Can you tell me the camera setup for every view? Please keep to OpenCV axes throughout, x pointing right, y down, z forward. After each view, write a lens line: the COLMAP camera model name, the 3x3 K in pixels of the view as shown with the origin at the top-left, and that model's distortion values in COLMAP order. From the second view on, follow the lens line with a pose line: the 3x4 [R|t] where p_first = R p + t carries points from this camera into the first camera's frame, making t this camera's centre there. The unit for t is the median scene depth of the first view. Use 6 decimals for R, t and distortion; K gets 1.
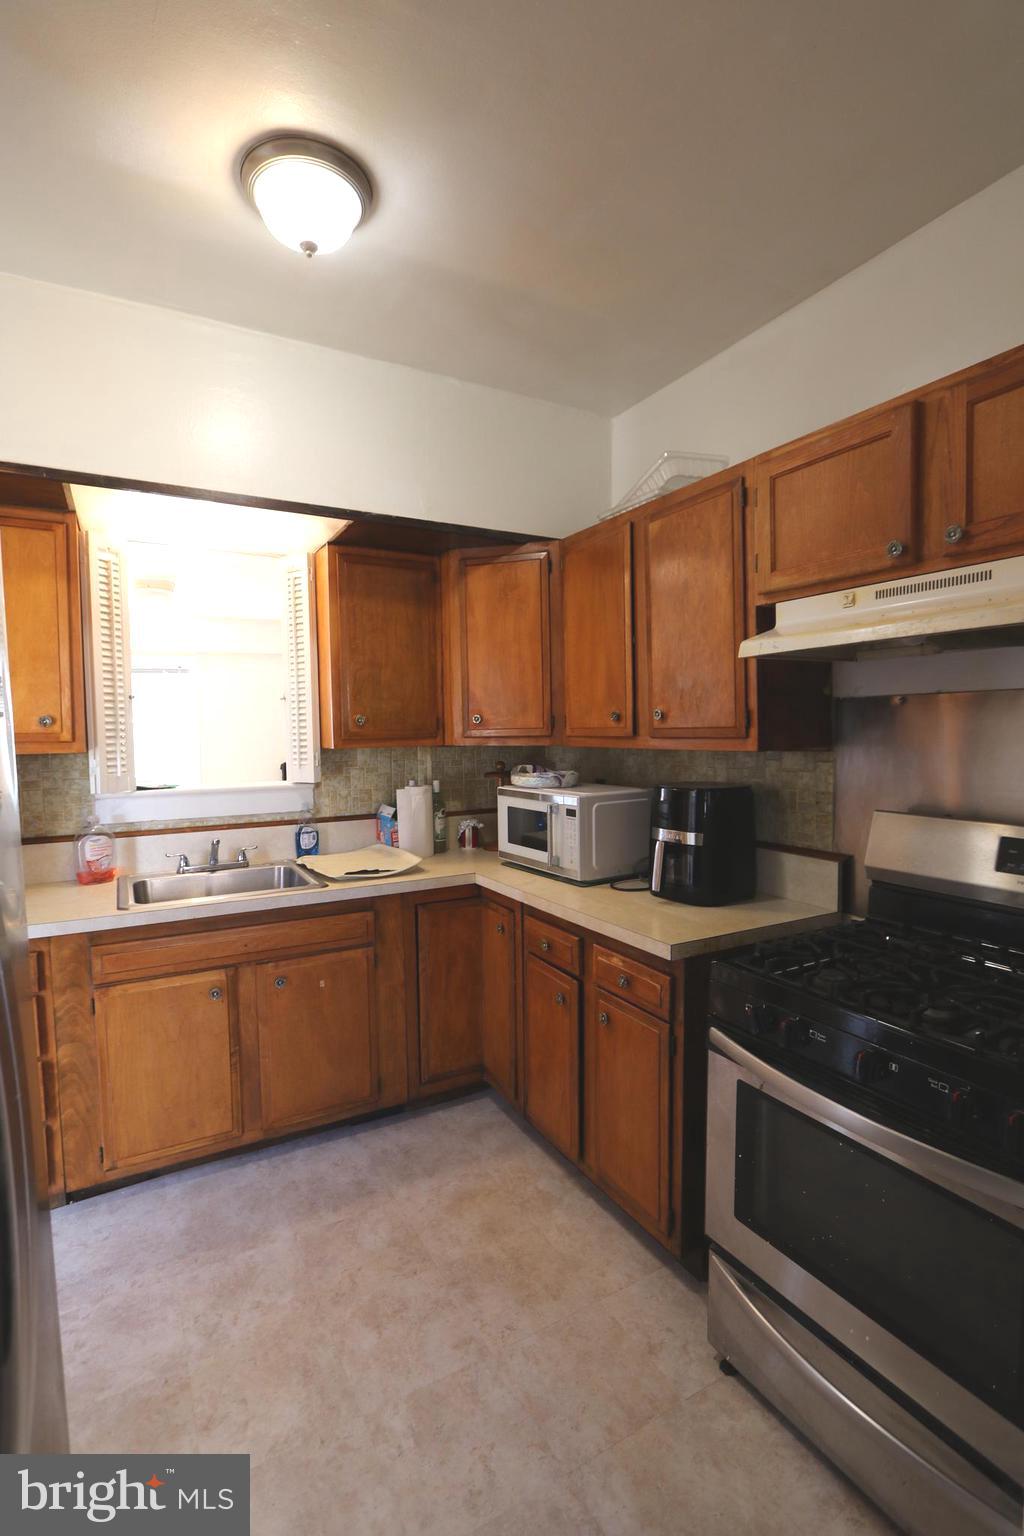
lens RADIAL K [[706.2, 0, 509.7], [0, 706.2, 774.7], [0, 0, 1]] dist [-0.015717, 0.000411]
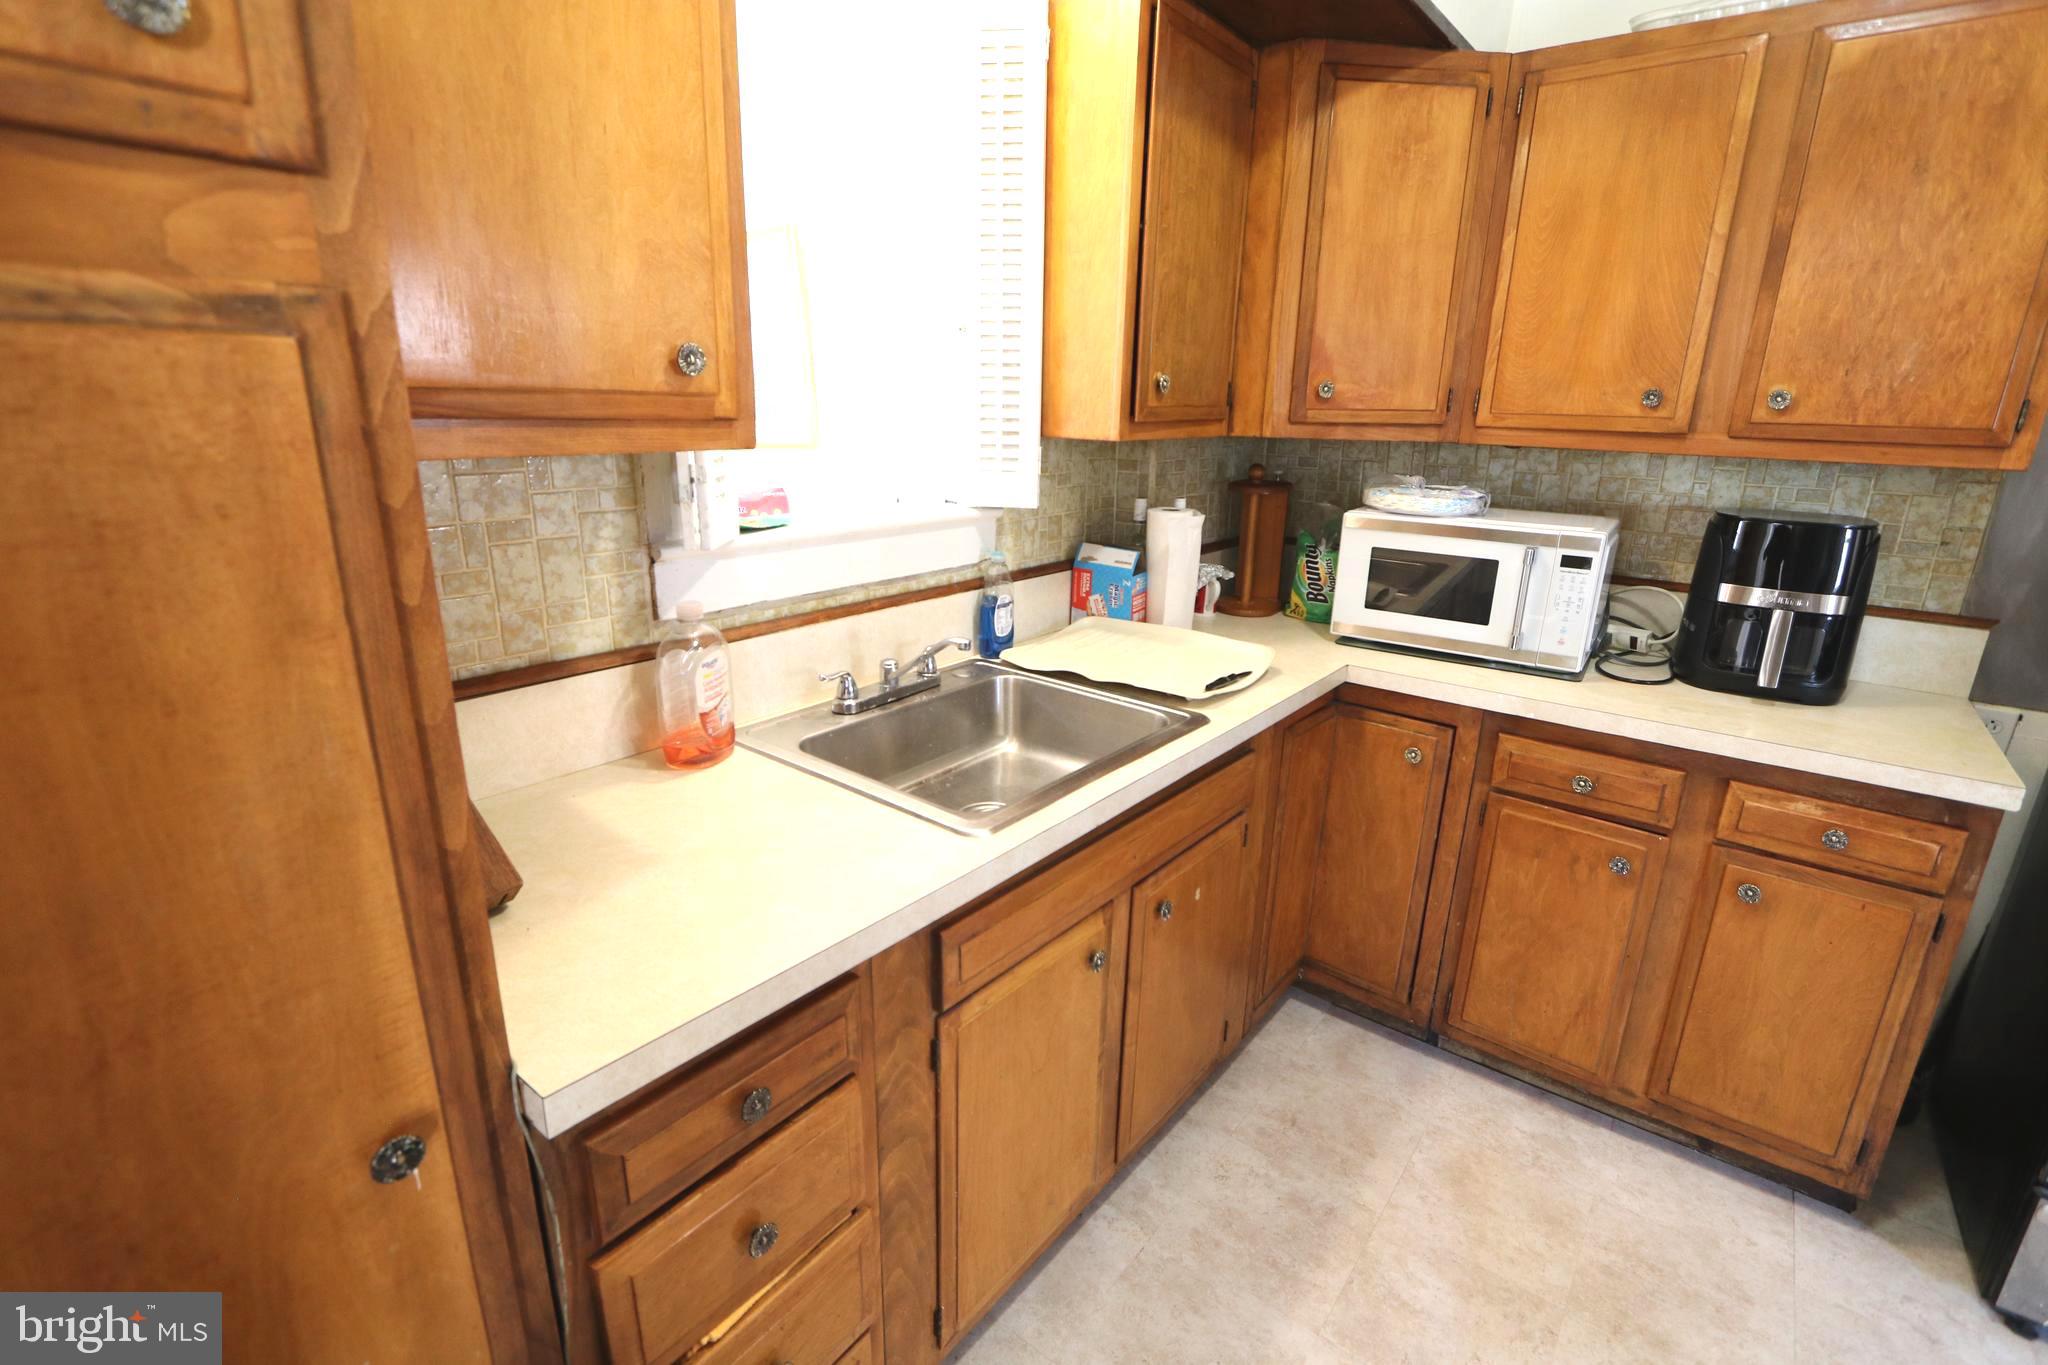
lens RADIAL K [[942.0, 0, 1024.0], [0, 942.0, 682.5], [0, 0, 1]] dist [-0.014386, -0.000004]
pose [[0.924511, -0.080378, 0.372584, -0.680702], [-0.007366, 0.973561, 0.228307, -0.025900], [-0.381084, -0.213816, 0.899476, 0.461333]]
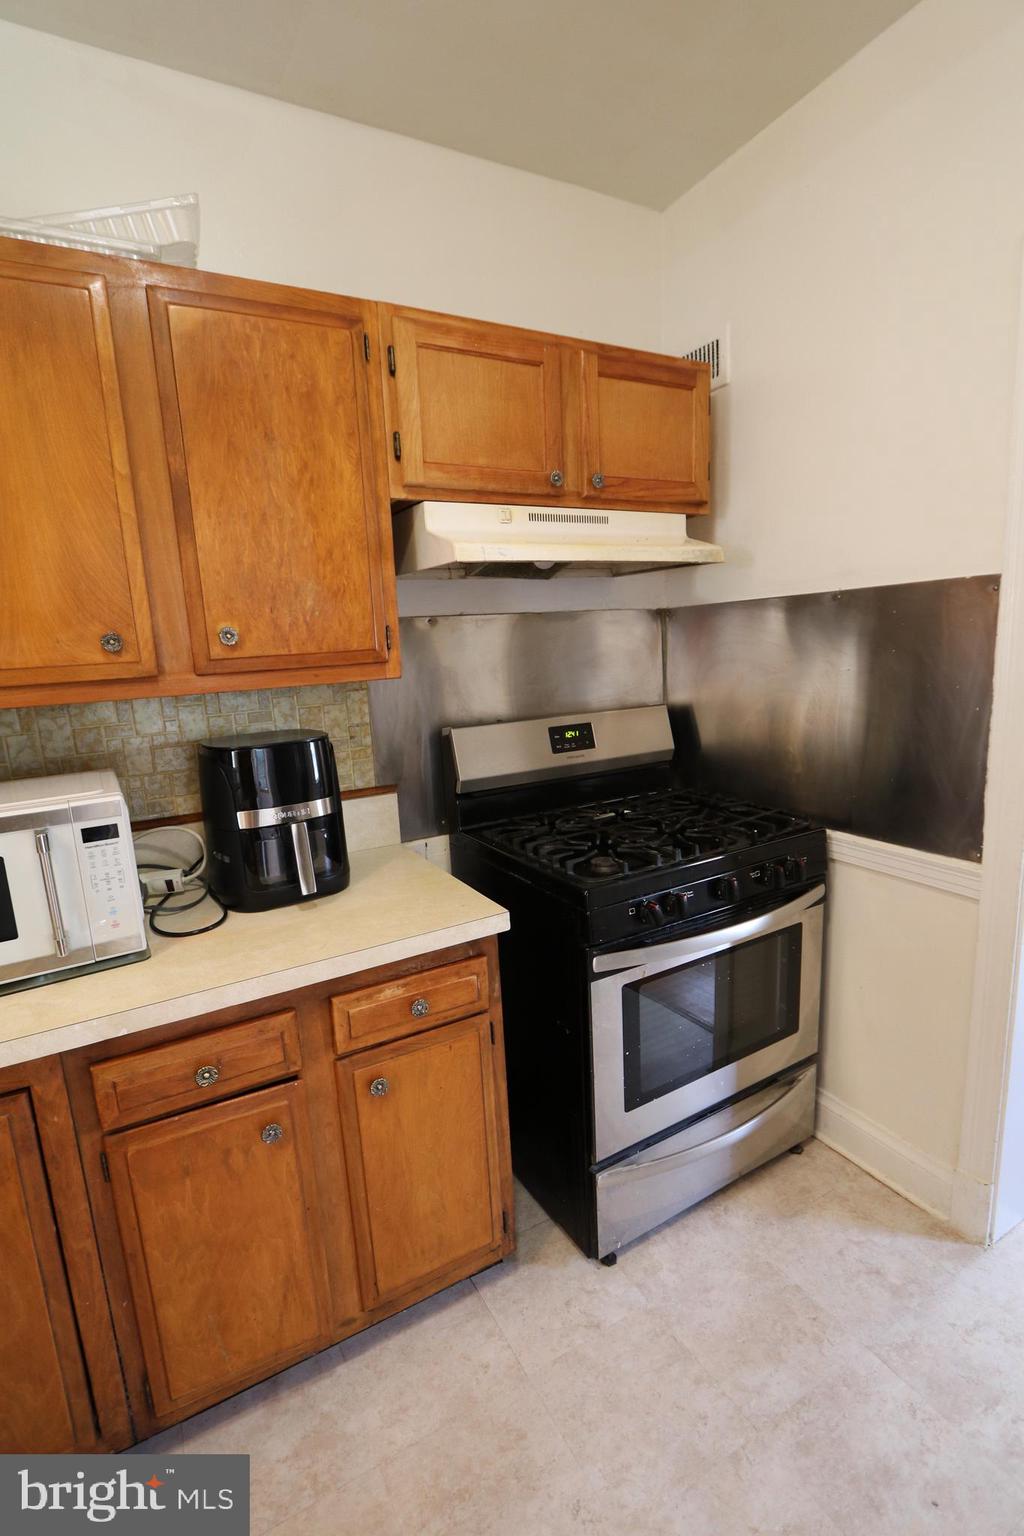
lens RADIAL K [[706.5, 0, 502.0], [0, 706.5, 773.5], [0, 0, 1]] dist [-0.014386, -0.000004]
pose [[0.019927, -0.174643, 0.984430, -0.415925], [0.115428, 0.978444, 0.171245, -0.043248], [-0.993116, 0.110218, 0.039656, 0.719335]]
